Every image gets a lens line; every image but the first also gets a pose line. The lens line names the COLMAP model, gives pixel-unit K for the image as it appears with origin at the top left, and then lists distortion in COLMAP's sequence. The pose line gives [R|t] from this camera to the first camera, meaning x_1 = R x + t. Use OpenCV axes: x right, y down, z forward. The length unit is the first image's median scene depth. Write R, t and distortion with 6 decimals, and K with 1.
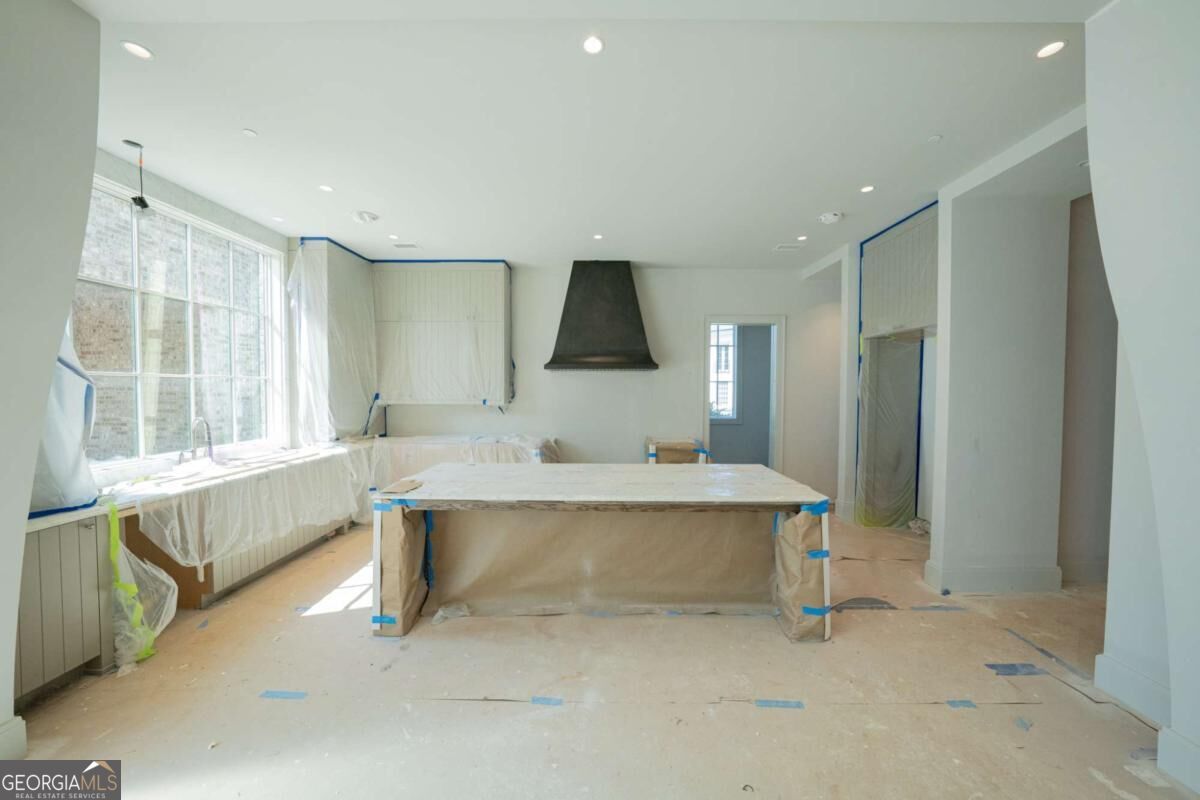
lens RADIAL K [[415.5, 0, 590.5], [0, 415.5, 397.7], [0, 0, 1]] dist [-0.010598, 0.000877]
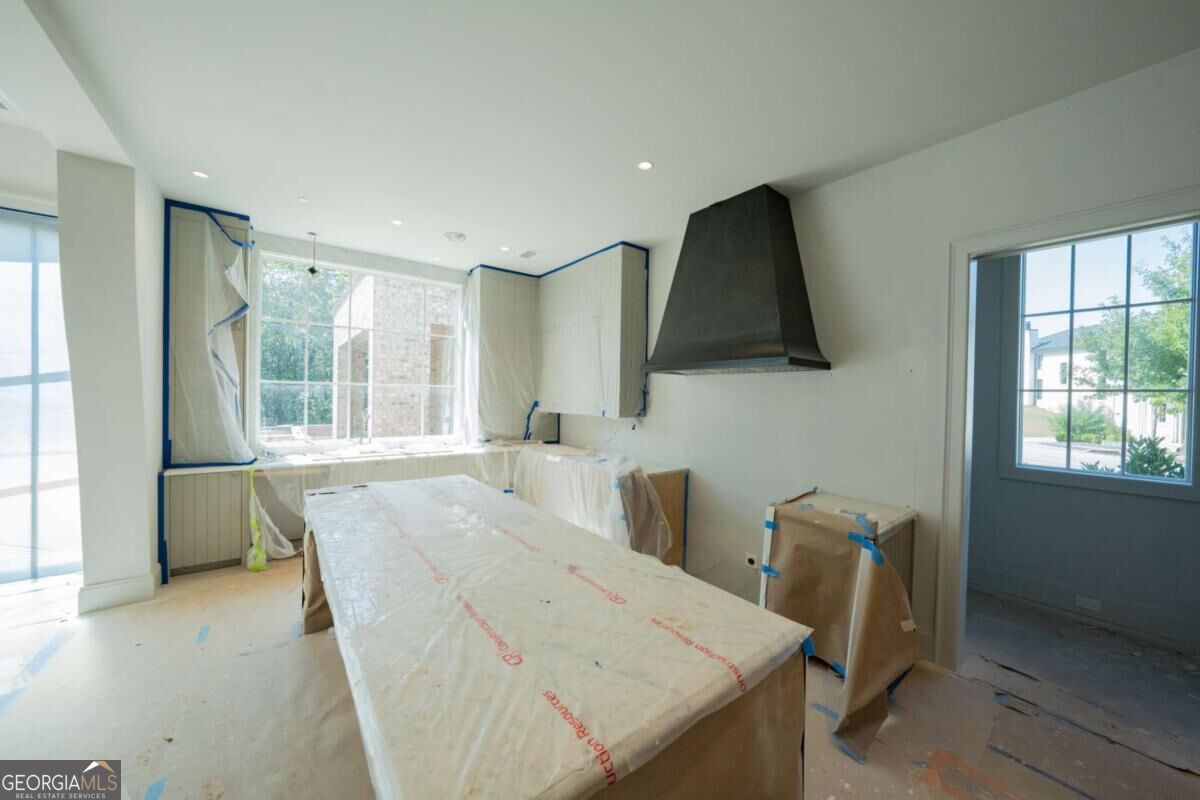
lens RADIAL K [[415.5, 0, 599.4], [0, 415.5, 400.6], [0, 0, 1]] dist [-0.010598, 0.000877]
pose [[0.629376, 0.016565, -0.776924, 0.435004], [-0.034706, 0.999374, -0.006806, -0.011162], [0.776325, 0.031248, 0.629558, 0.497055]]
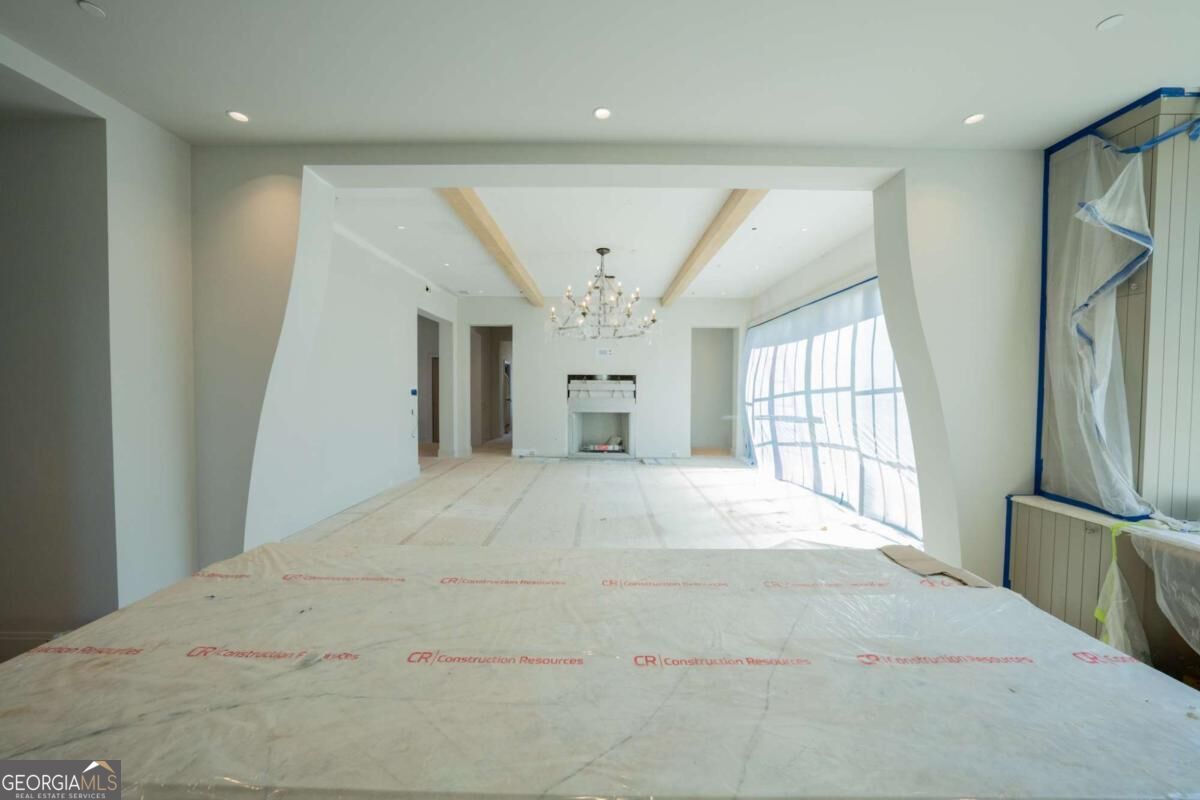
lens RADIAL K [[415.5, 0, 604.4], [0, 415.5, 397.4], [0, 0, 1]] dist [-0.010598, 0.000877]
pose [[-0.999922, -0.008298, -0.009348, -0.001852], [-0.008706, 0.998971, 0.044502, -0.024279], [0.008969, 0.044580, -0.998966, 0.917867]]
